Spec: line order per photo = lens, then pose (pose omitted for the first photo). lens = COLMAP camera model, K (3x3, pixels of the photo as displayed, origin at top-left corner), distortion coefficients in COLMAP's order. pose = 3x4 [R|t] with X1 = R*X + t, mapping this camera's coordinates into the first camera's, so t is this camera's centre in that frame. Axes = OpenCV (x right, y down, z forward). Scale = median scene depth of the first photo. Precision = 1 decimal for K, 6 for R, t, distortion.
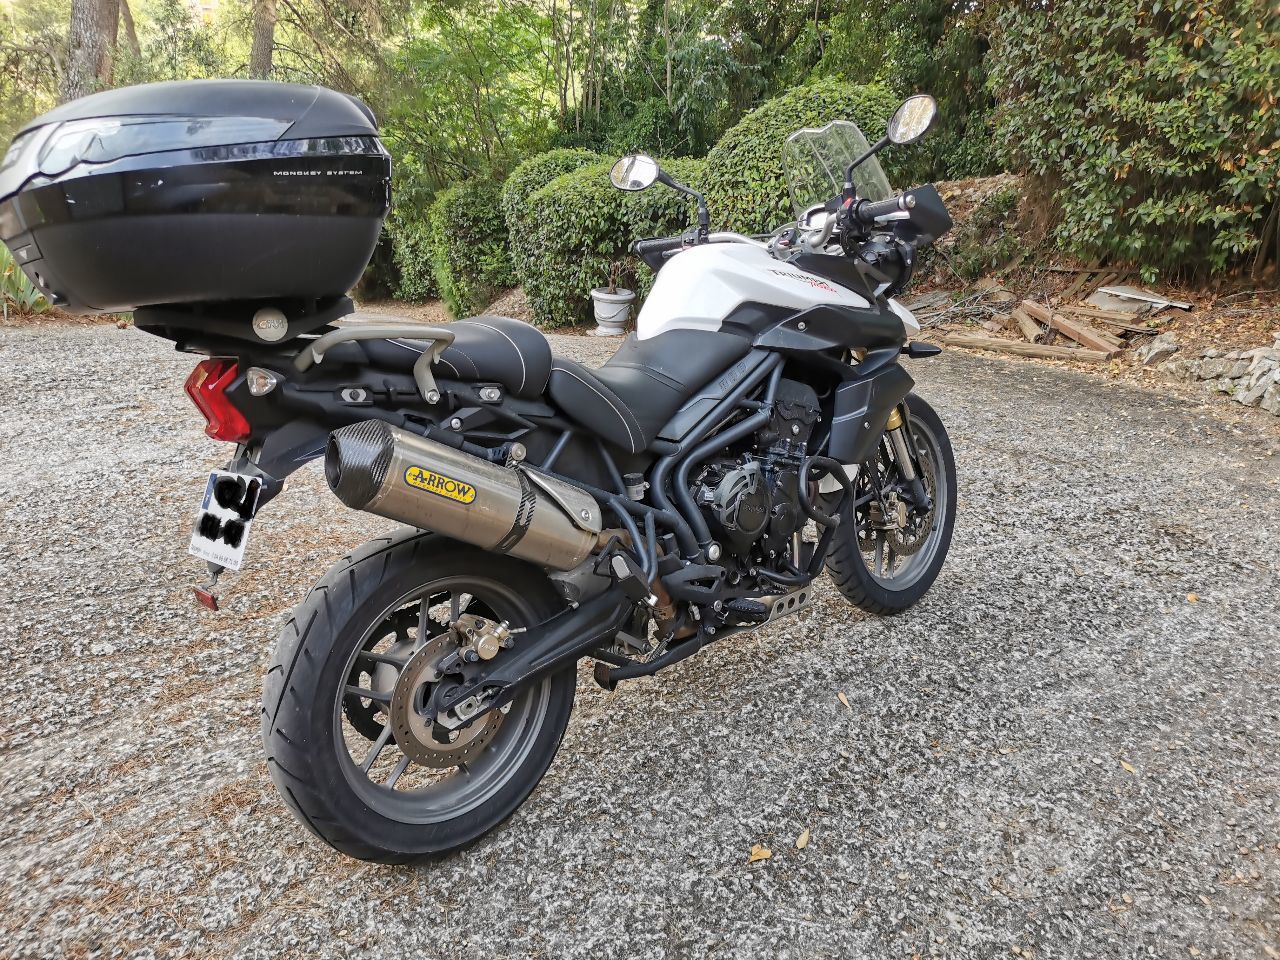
lens RADIAL K [[979.2, 0, 633.2], [0, 979.2, 482.4], [0, 0, 1]] dist [0.021675, 0.001787]
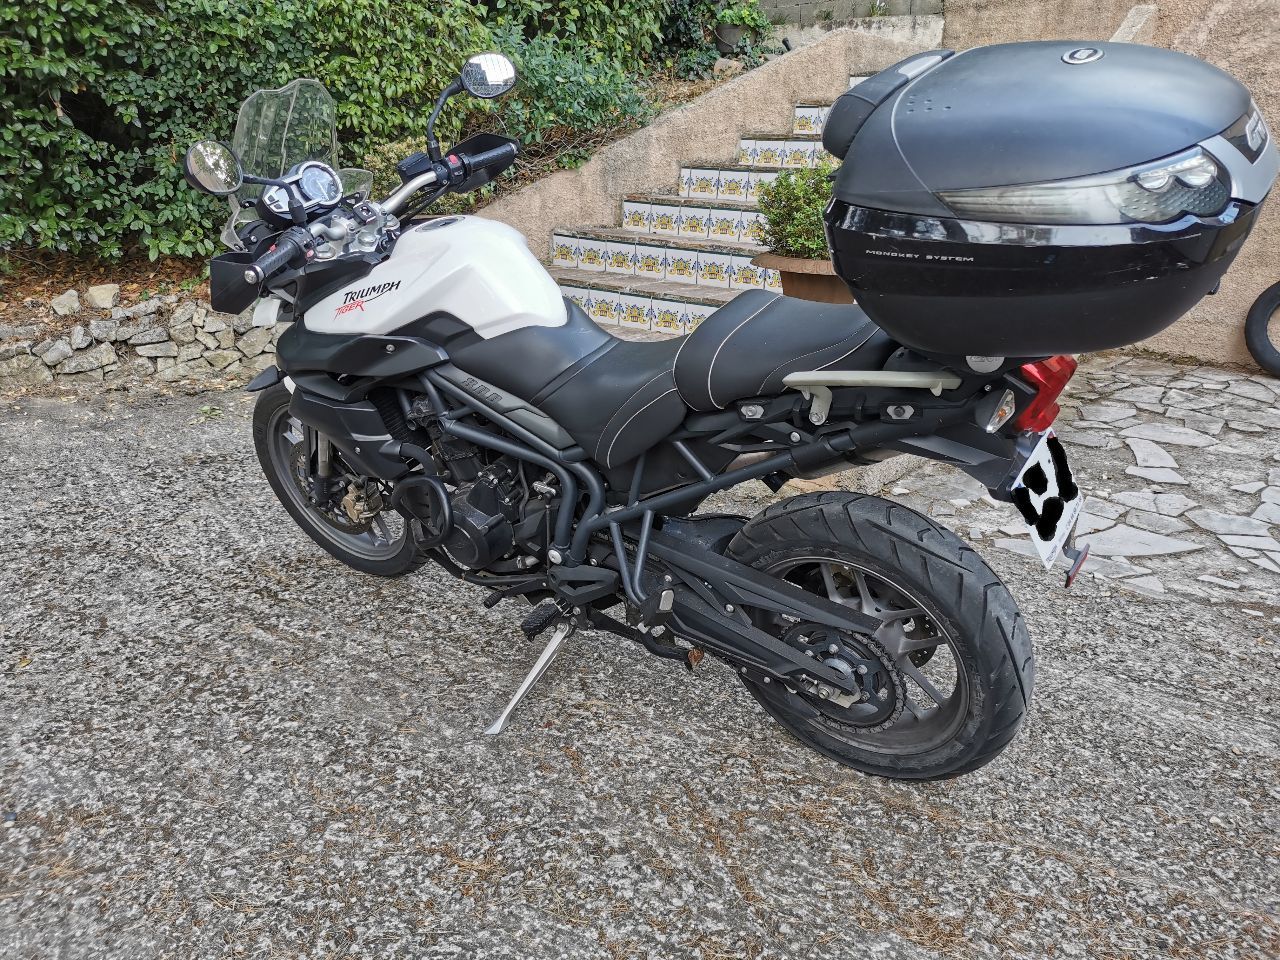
lens RADIAL K [[979.2, 0, 633.2], [0, 979.2, 482.4], [0, 0, 1]] dist [0.021675, 0.001787]
pose [[-0.194845, -0.394289, 0.898093, -0.884799], [0.350732, 0.827092, 0.439211, -0.403651], [-0.915982, 0.400568, -0.022865, 1.023510]]
